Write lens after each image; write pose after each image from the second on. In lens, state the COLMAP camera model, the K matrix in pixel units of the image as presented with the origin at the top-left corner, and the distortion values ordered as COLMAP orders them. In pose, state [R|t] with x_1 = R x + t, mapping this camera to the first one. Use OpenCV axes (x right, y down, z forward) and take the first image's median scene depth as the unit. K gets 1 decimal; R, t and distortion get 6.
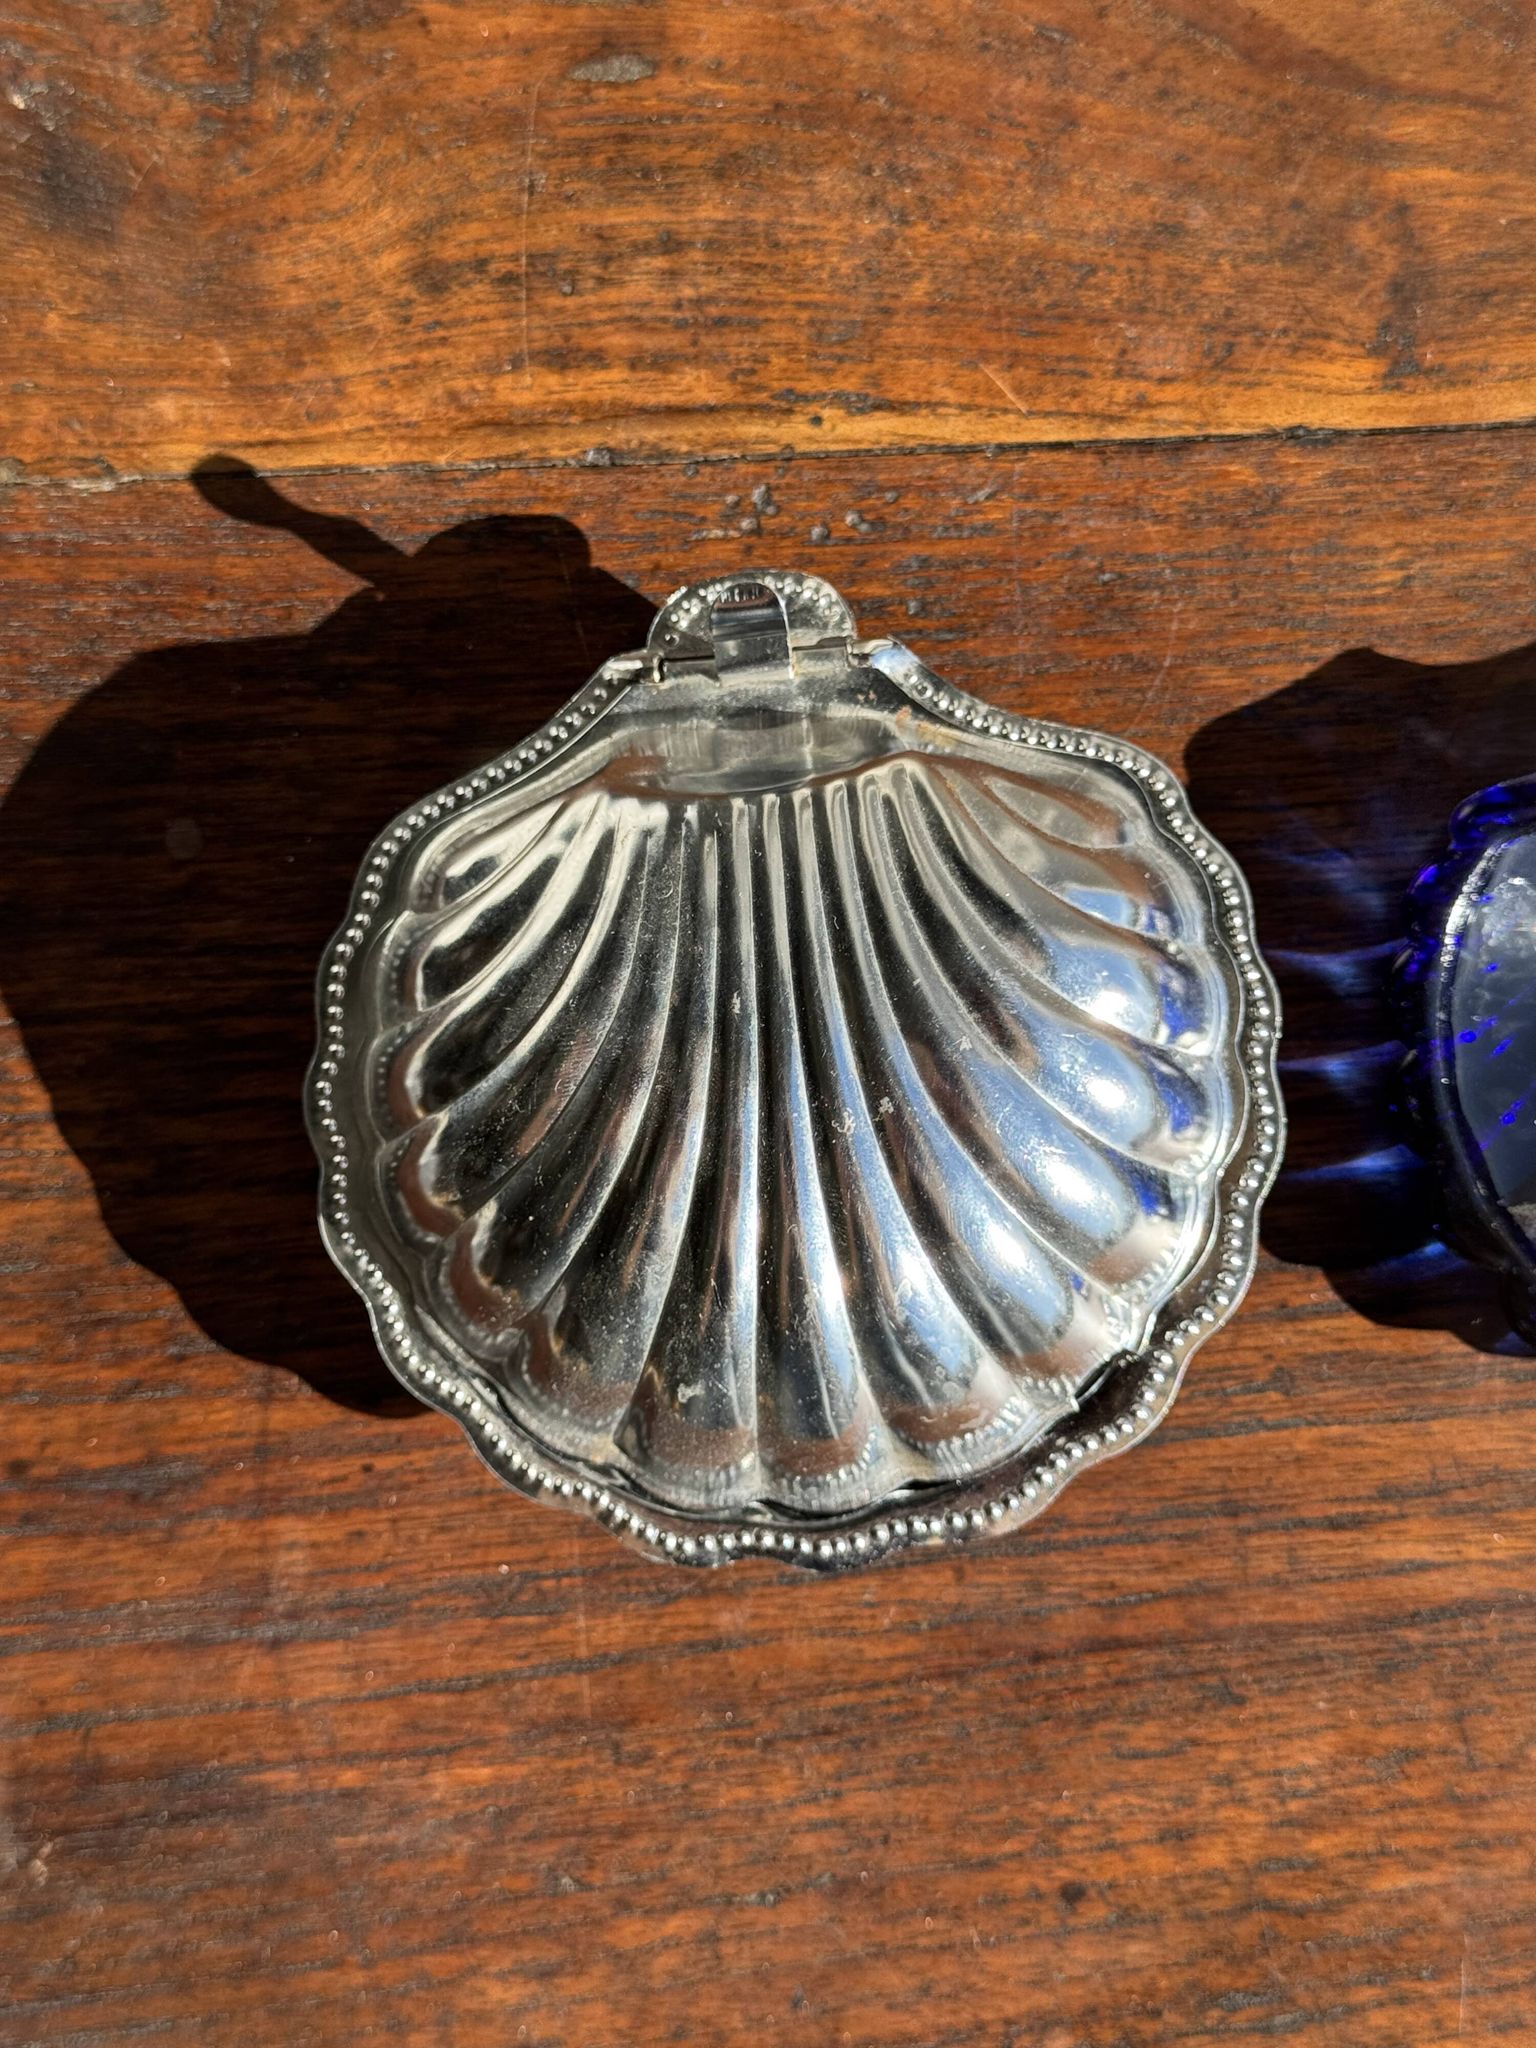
lens RADIAL K [[2926.1, 0, 779.1], [0, 2926.1, 1036.5], [0, 0, 1]] dist [0.184308, -0.469409]
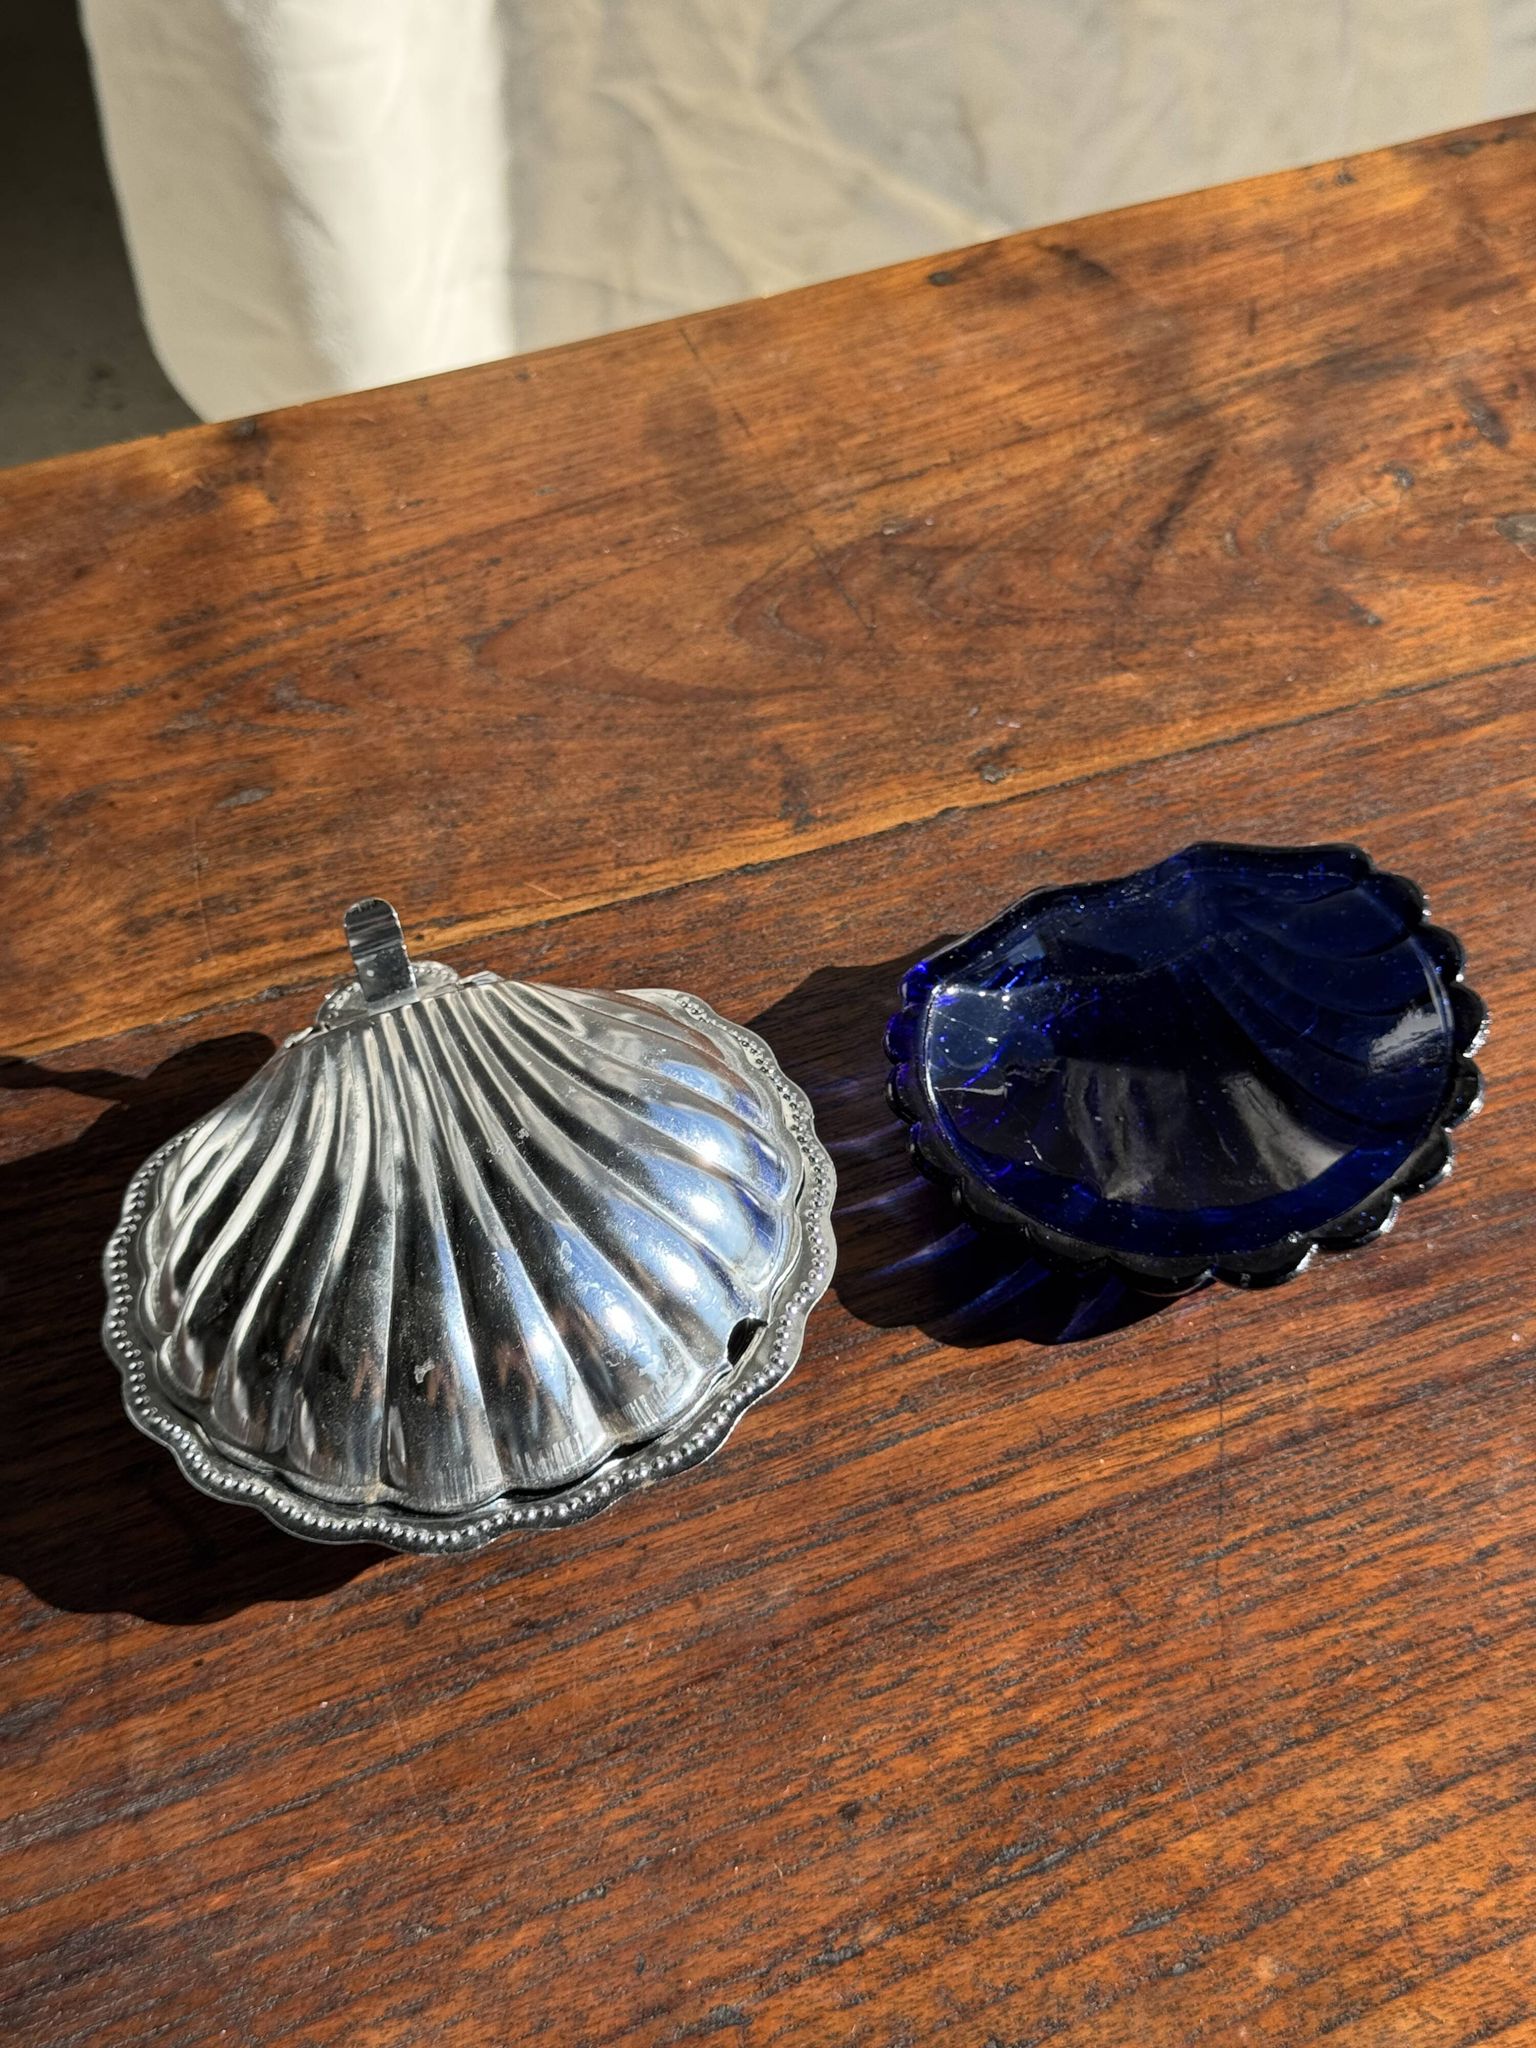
lens RADIAL K [[2926.1, 0, 779.1], [0, 2926.1, 1036.5], [0, 0, 1]] dist [0.184308, -0.469409]
pose [[0.968652, -0.210958, 0.131190, -0.015562], [0.247671, 0.779032, -0.575993, 0.697628], [0.019309, 0.590428, 0.806859, -0.112906]]
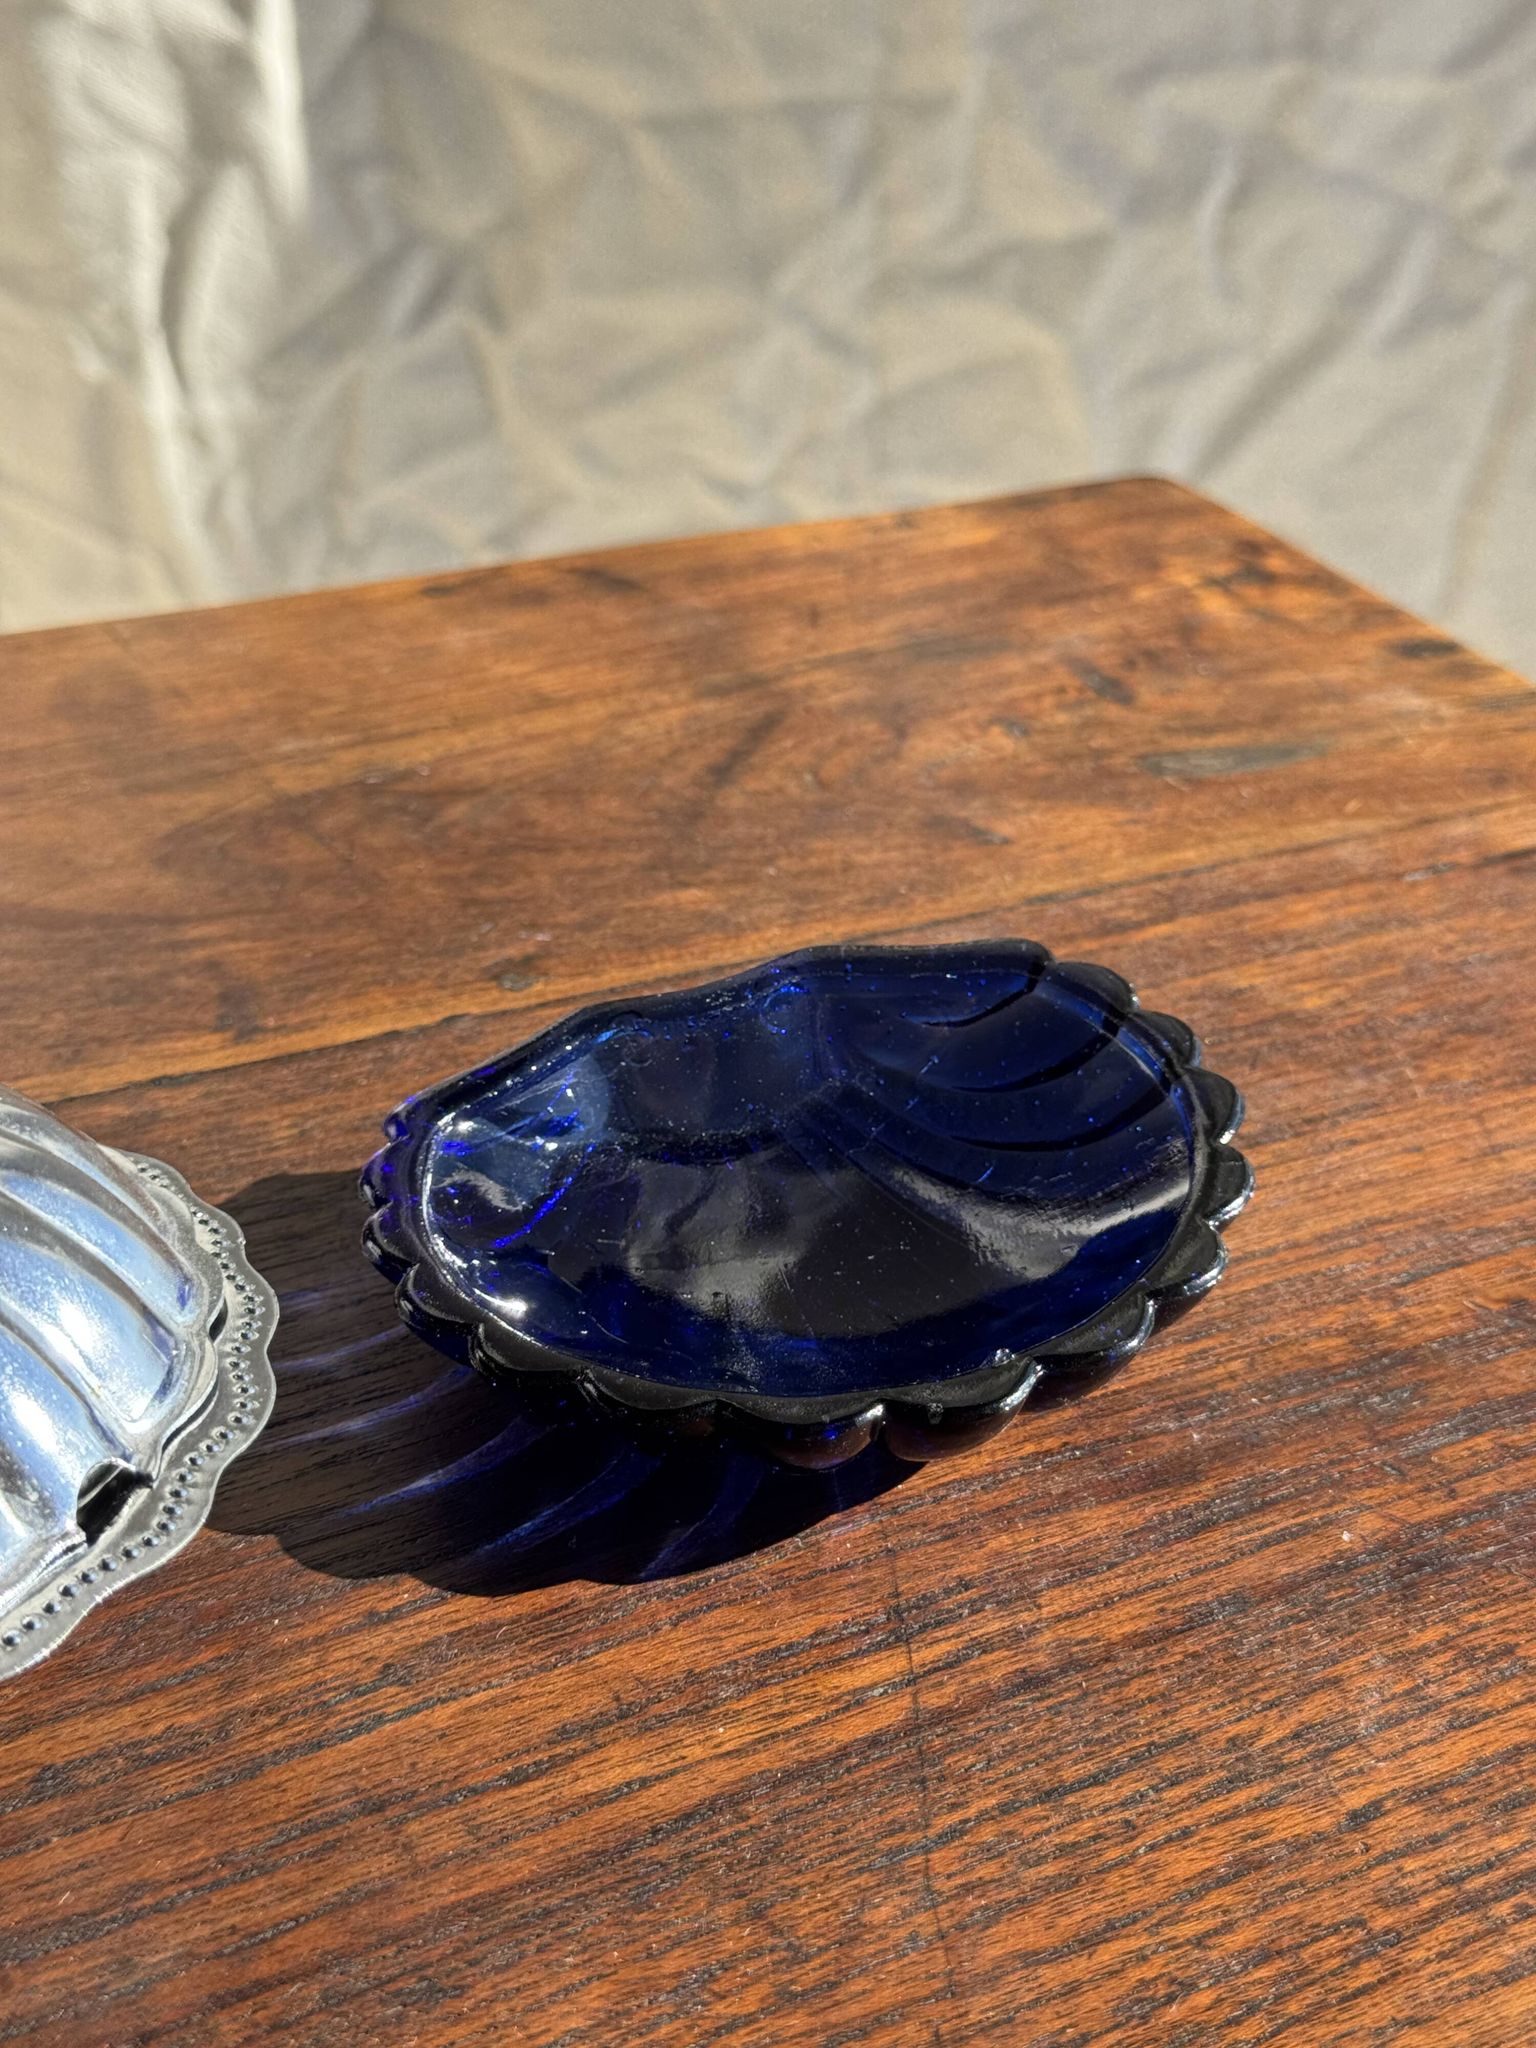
lens RADIAL K [[2982.1, 0, 761.5], [0, 2982.1, 1001.9], [0, 0, 1]] dist [0.179363, -0.449253]
pose [[0.926156, -0.133415, 0.352755, 0.007725], [0.370144, 0.500888, -0.782371, 0.661011], [-0.072311, 0.855168, 0.513283, 0.441152]]
